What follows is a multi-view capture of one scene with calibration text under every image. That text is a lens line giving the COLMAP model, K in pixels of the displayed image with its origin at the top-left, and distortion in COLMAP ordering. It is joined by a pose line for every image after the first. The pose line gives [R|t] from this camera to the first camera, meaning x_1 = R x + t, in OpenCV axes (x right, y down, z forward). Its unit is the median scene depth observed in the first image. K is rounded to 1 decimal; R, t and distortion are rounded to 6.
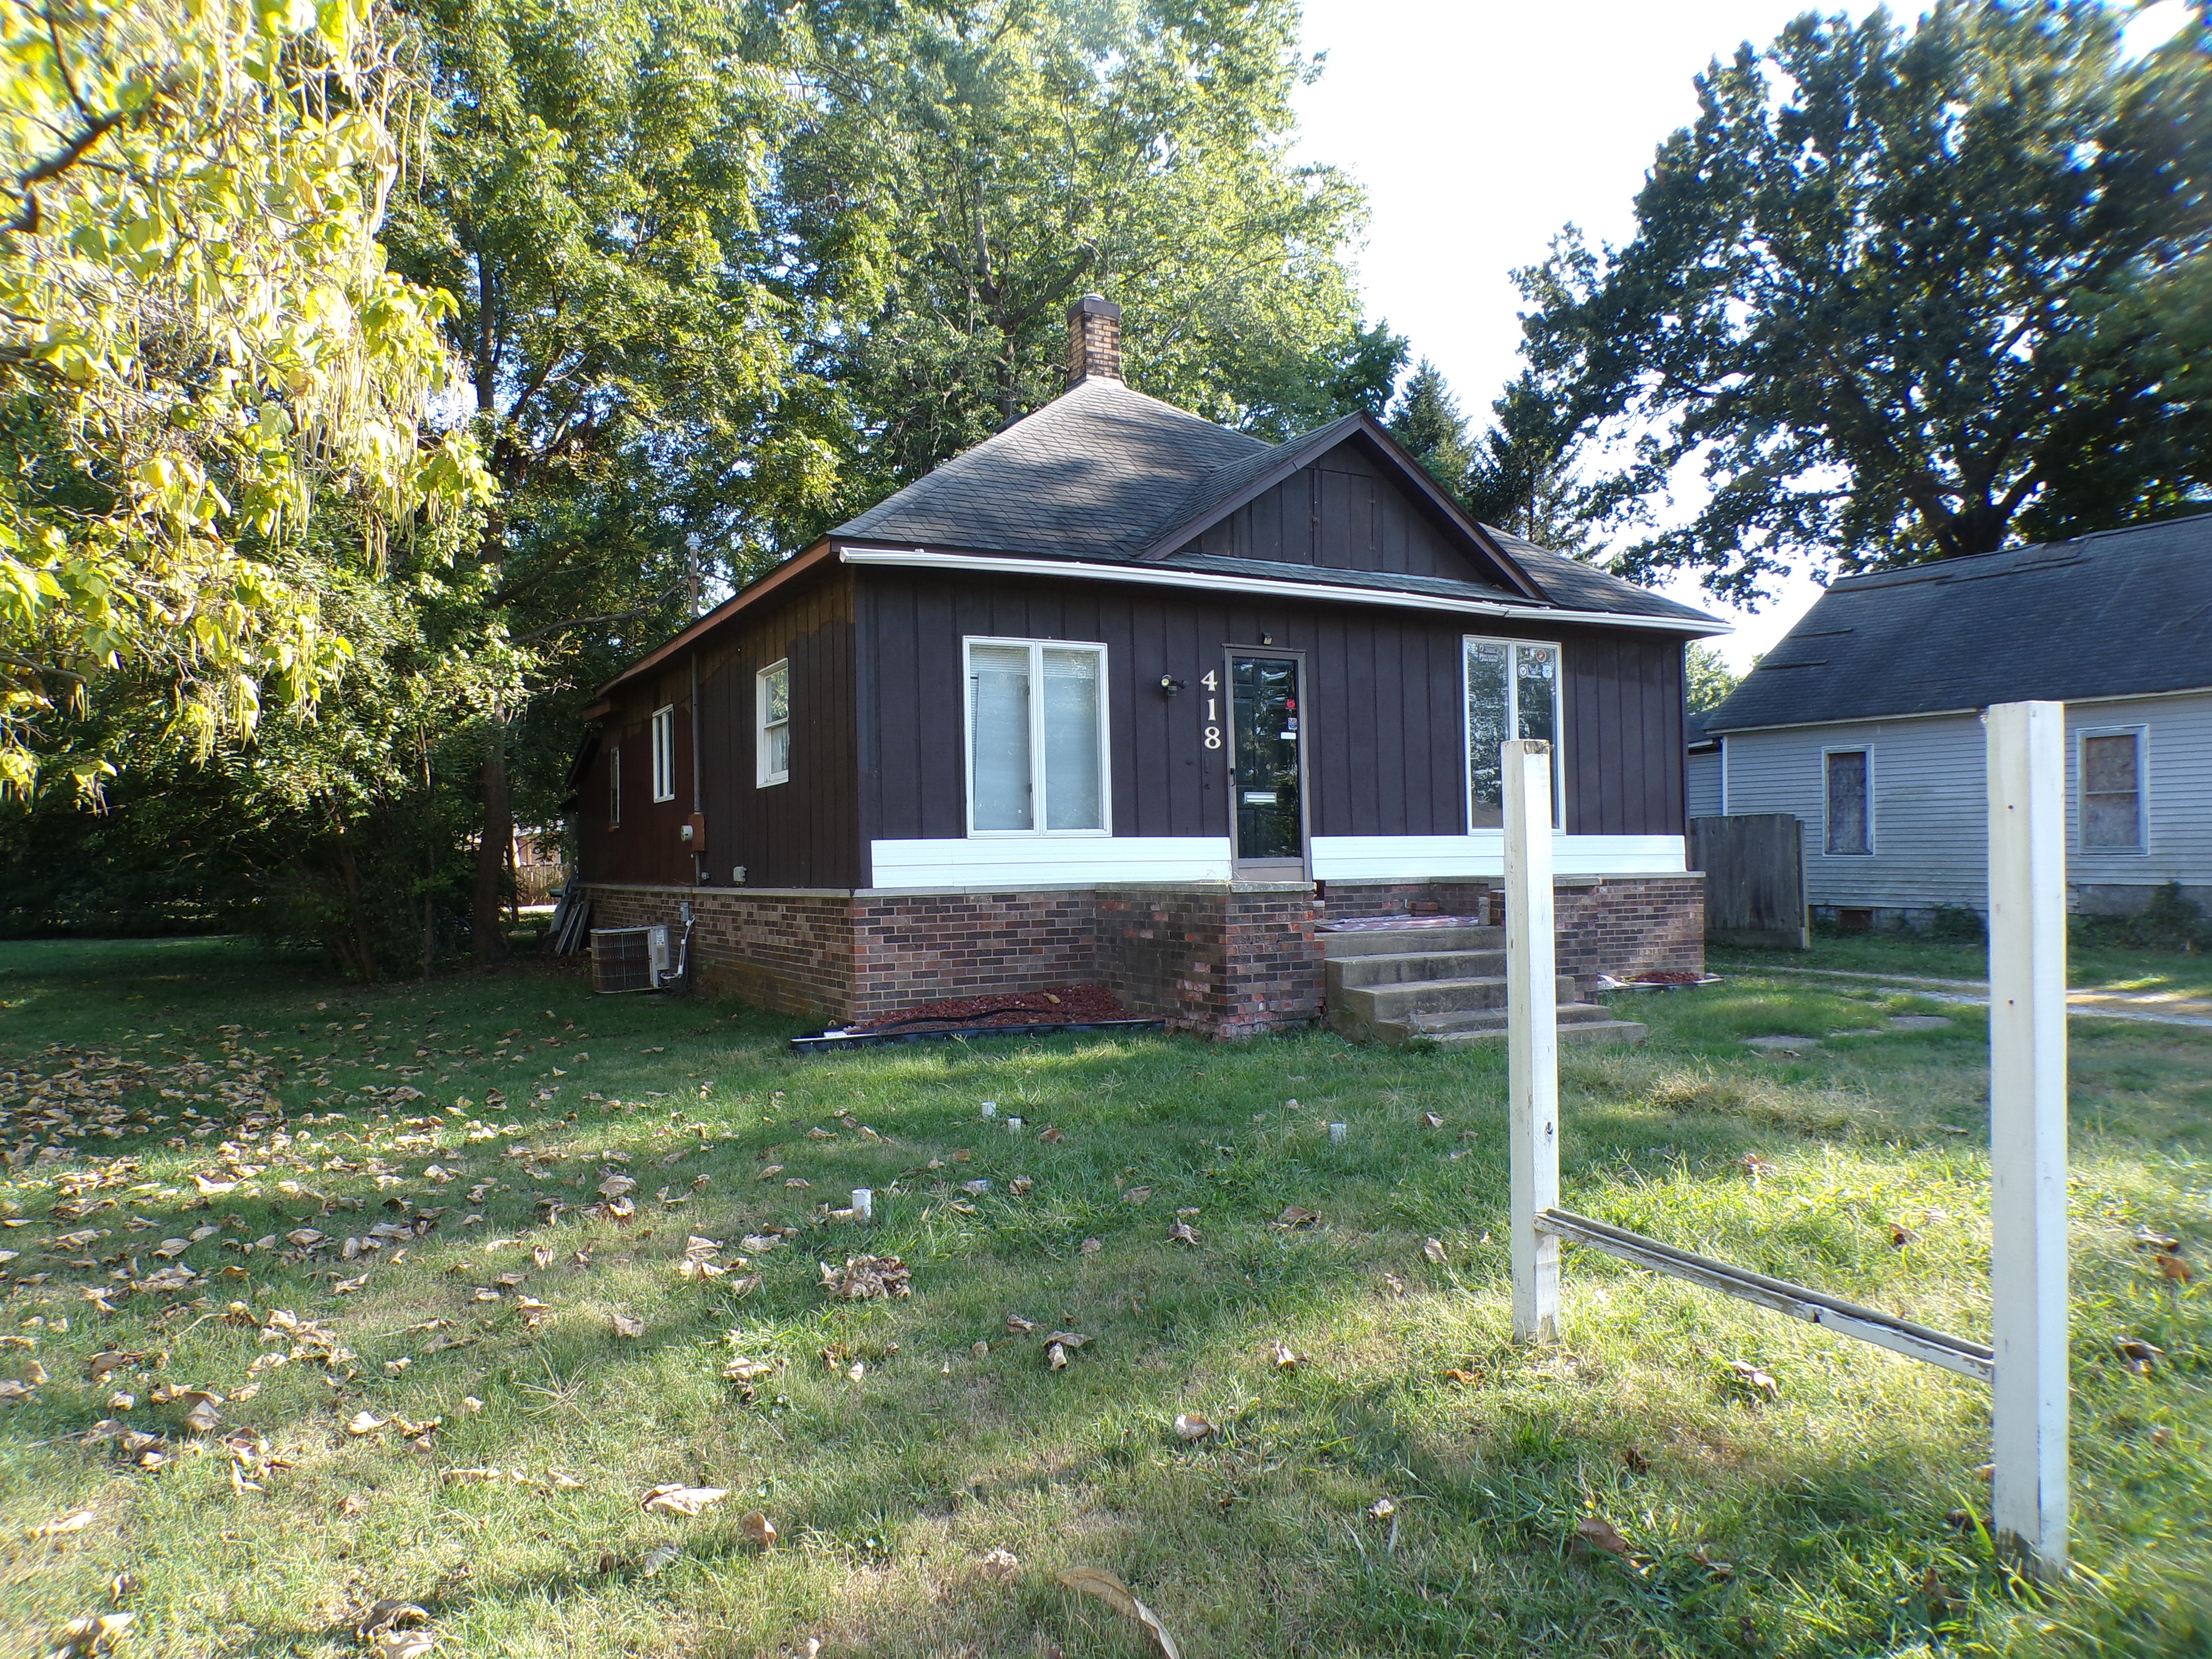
lens RADIAL K [[1527.1, 0, 1104.6], [0, 1527.1, 882.1], [0, 0, 1]] dist [-0.110771, 0.100863]
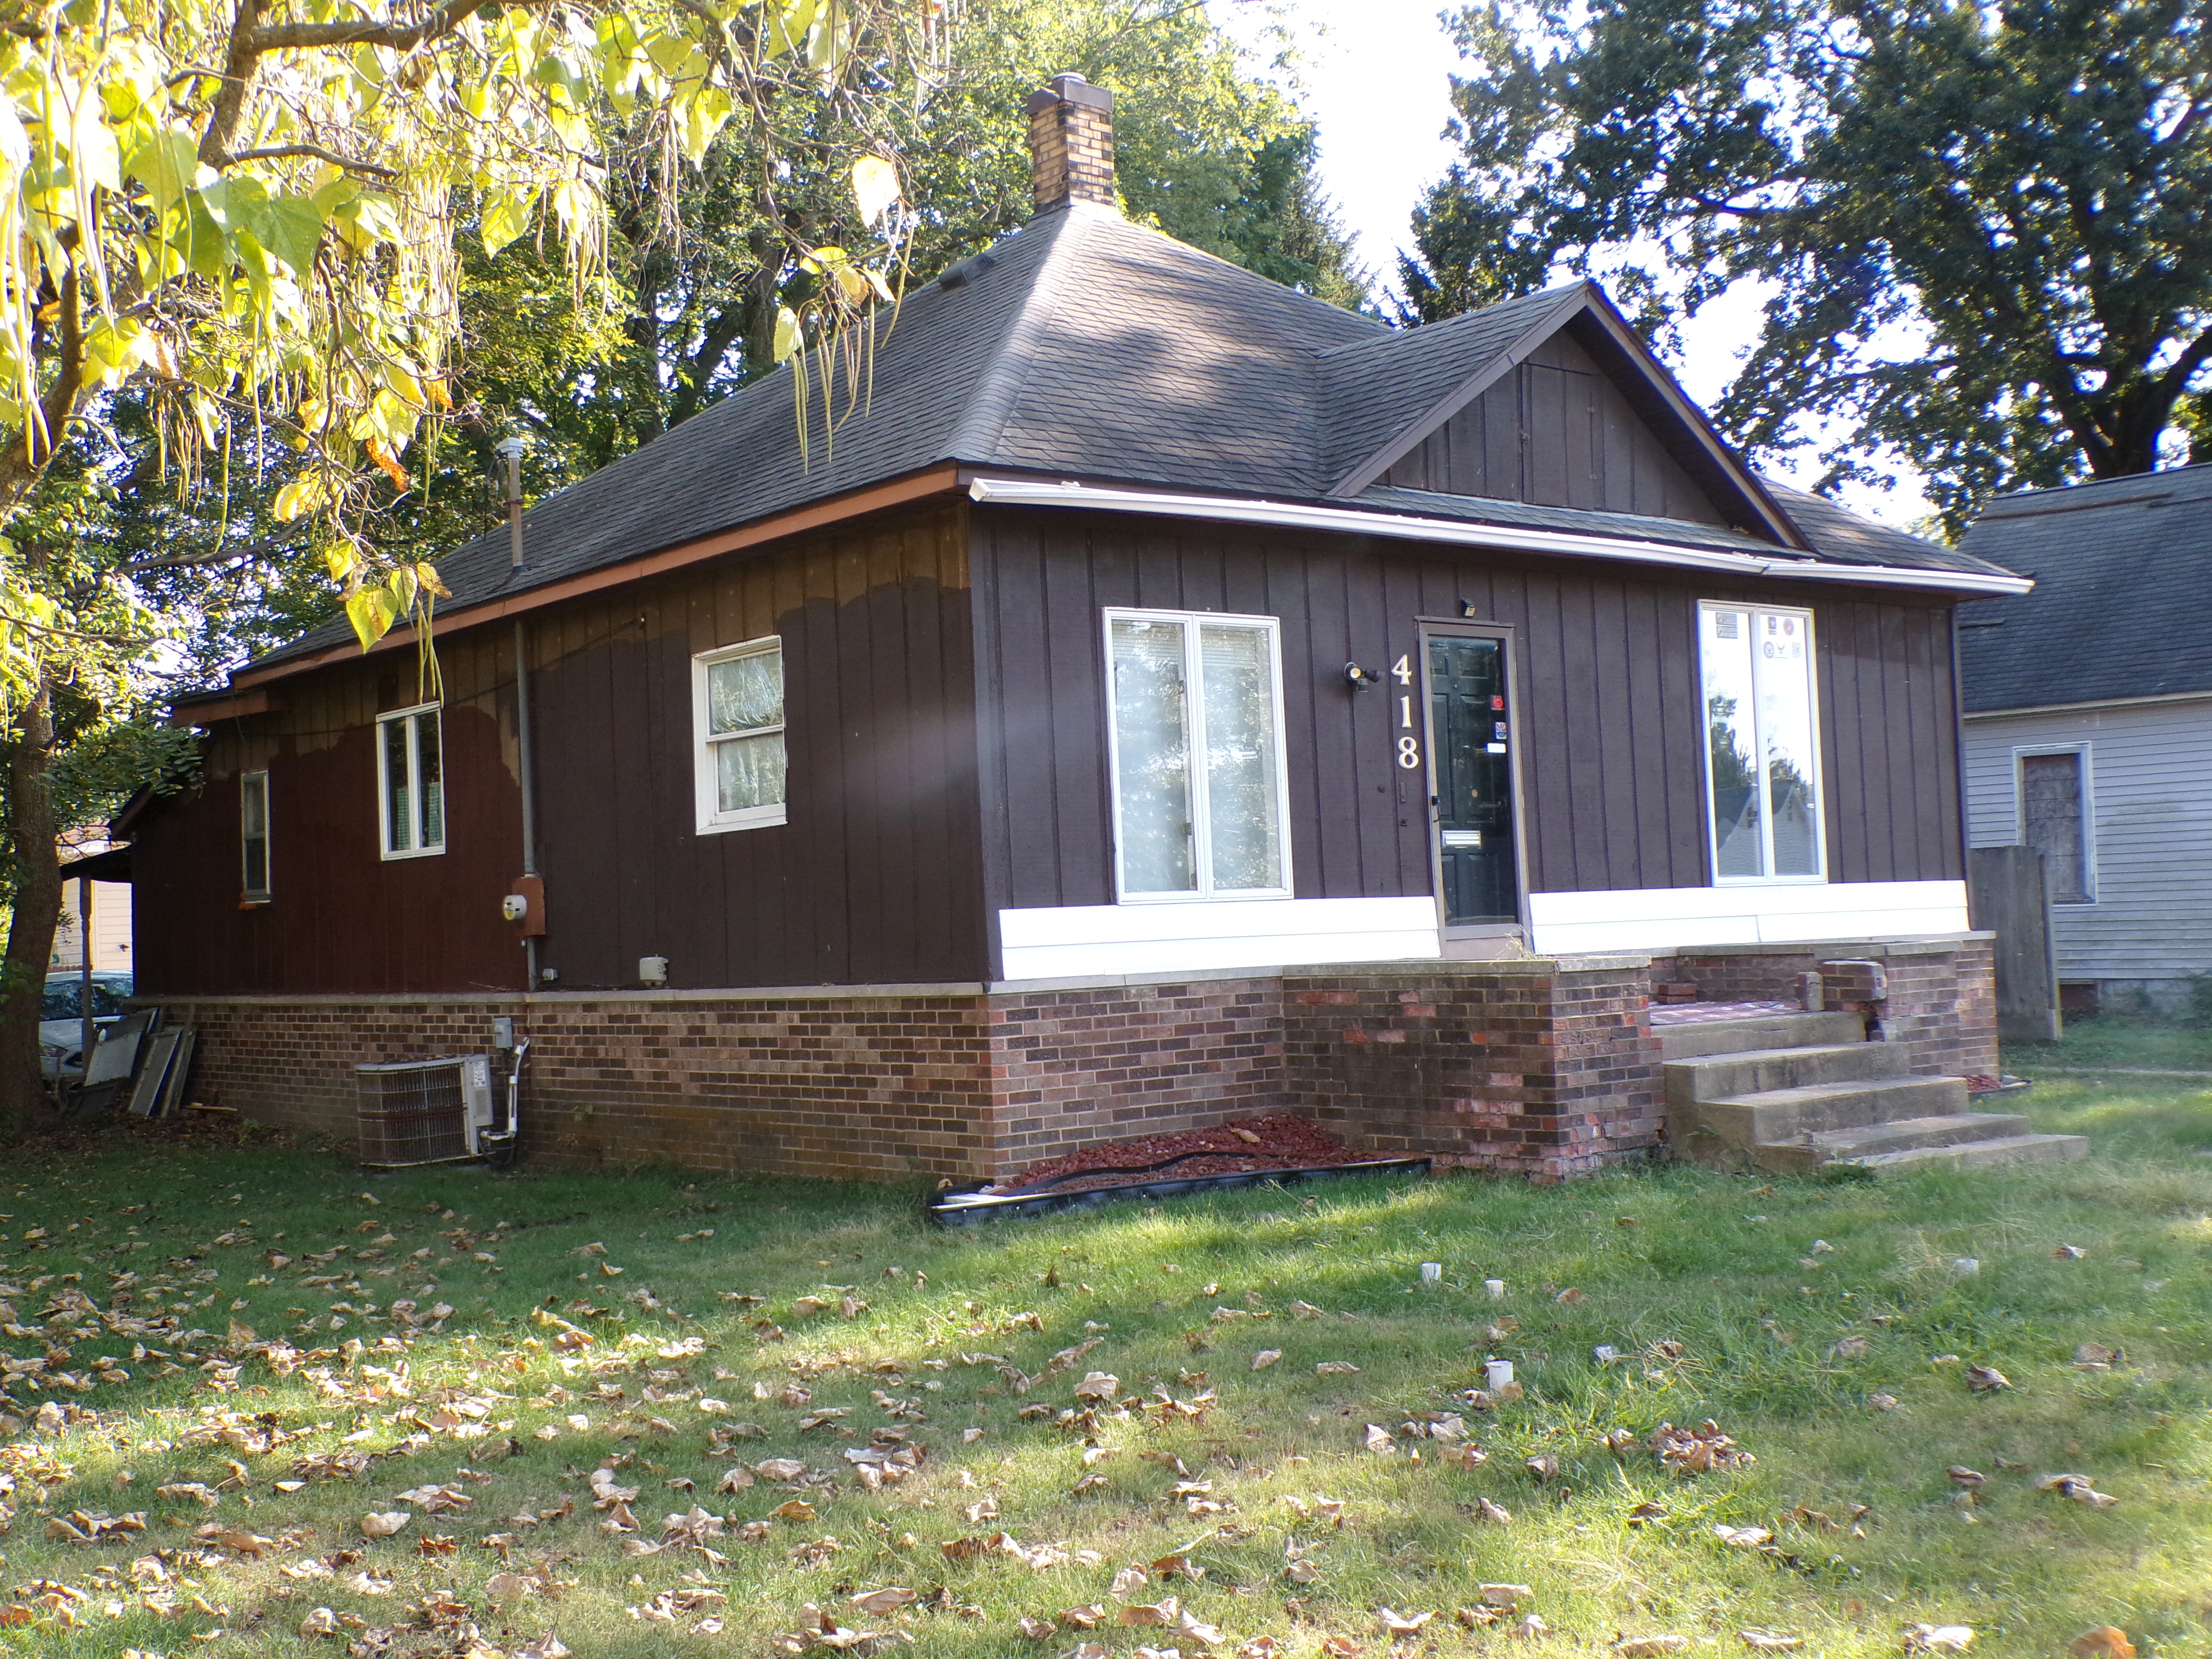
lens RADIAL K [[2536.7, 0, 1108.7], [0, 2536.7, 888.7], [0, 0, 1]] dist [-0.003936, -0.022358]
pose [[0.981148, -0.019663, 0.192254, -0.275937], [0.026257, 0.999149, -0.031811, 0.000175], [-0.191465, 0.036259, 0.980830, -0.096826]]
